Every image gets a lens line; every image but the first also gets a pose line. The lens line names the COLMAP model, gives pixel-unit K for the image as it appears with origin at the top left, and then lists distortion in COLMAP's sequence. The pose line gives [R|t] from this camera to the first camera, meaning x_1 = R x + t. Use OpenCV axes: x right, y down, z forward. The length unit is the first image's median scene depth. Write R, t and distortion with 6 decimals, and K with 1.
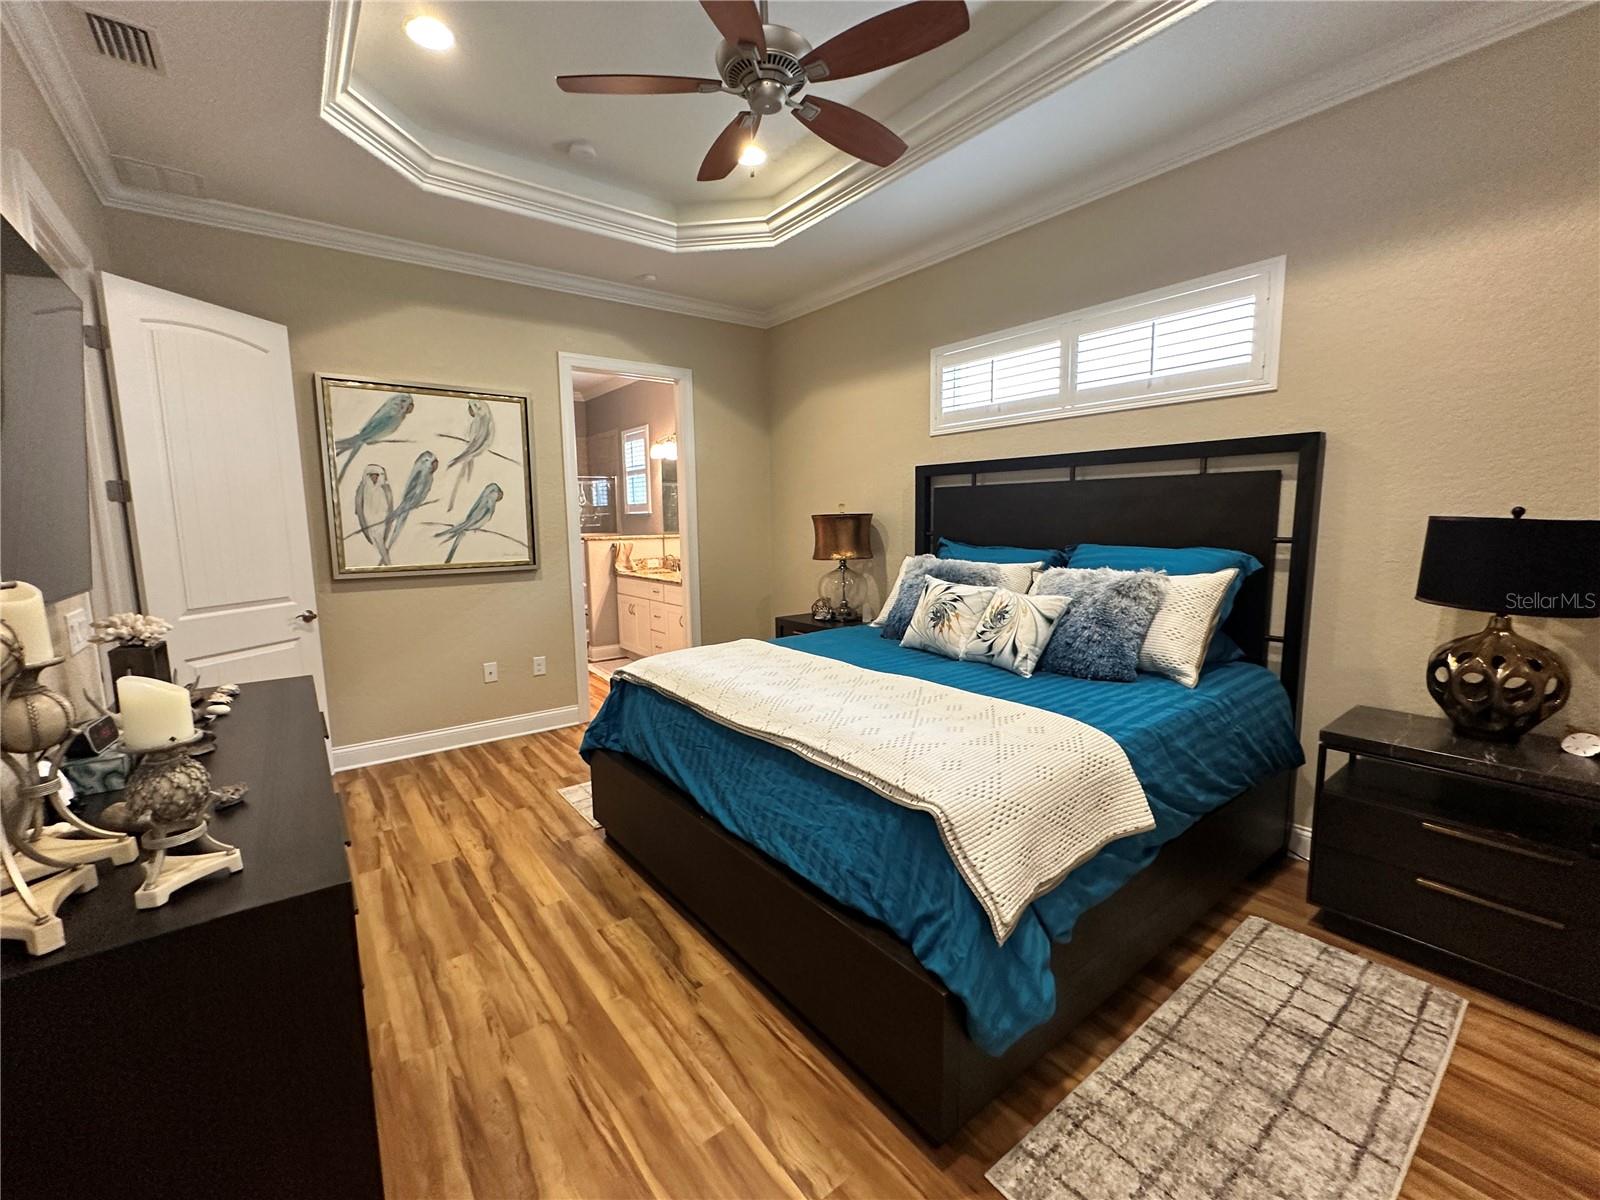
lens RADIAL K [[665.9, 0, 800.0], [0, 665.9, 600.0], [0, 0, 1]] dist [-0.002023, 0.000409]
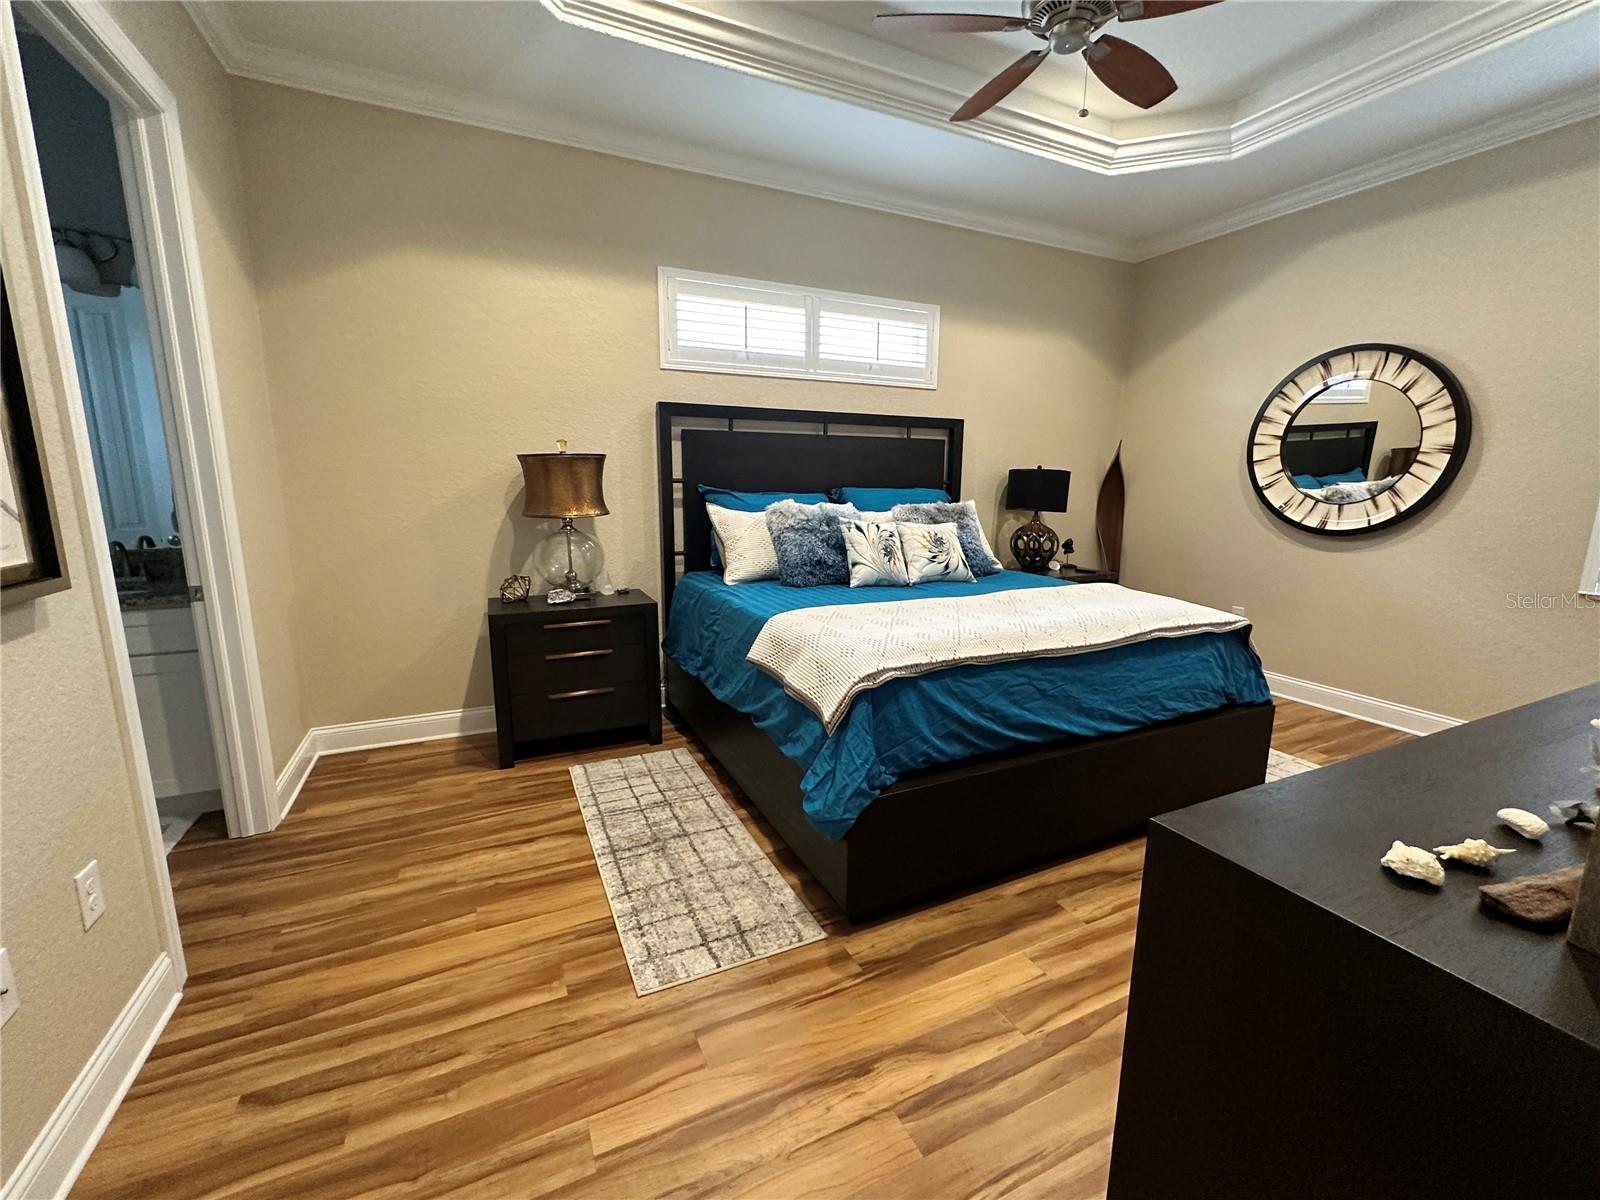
lens RADIAL K [[665.9, 0, 800.0], [0, 665.9, 600.0], [0, 0, 1]] dist [-0.002023, 0.000409]
pose [[0.215569, -0.165592, 0.962346, -0.690086], [0.110388, 0.983332, 0.144476, -0.055264], [-0.970229, 0.075087, 0.230255, 0.674063]]
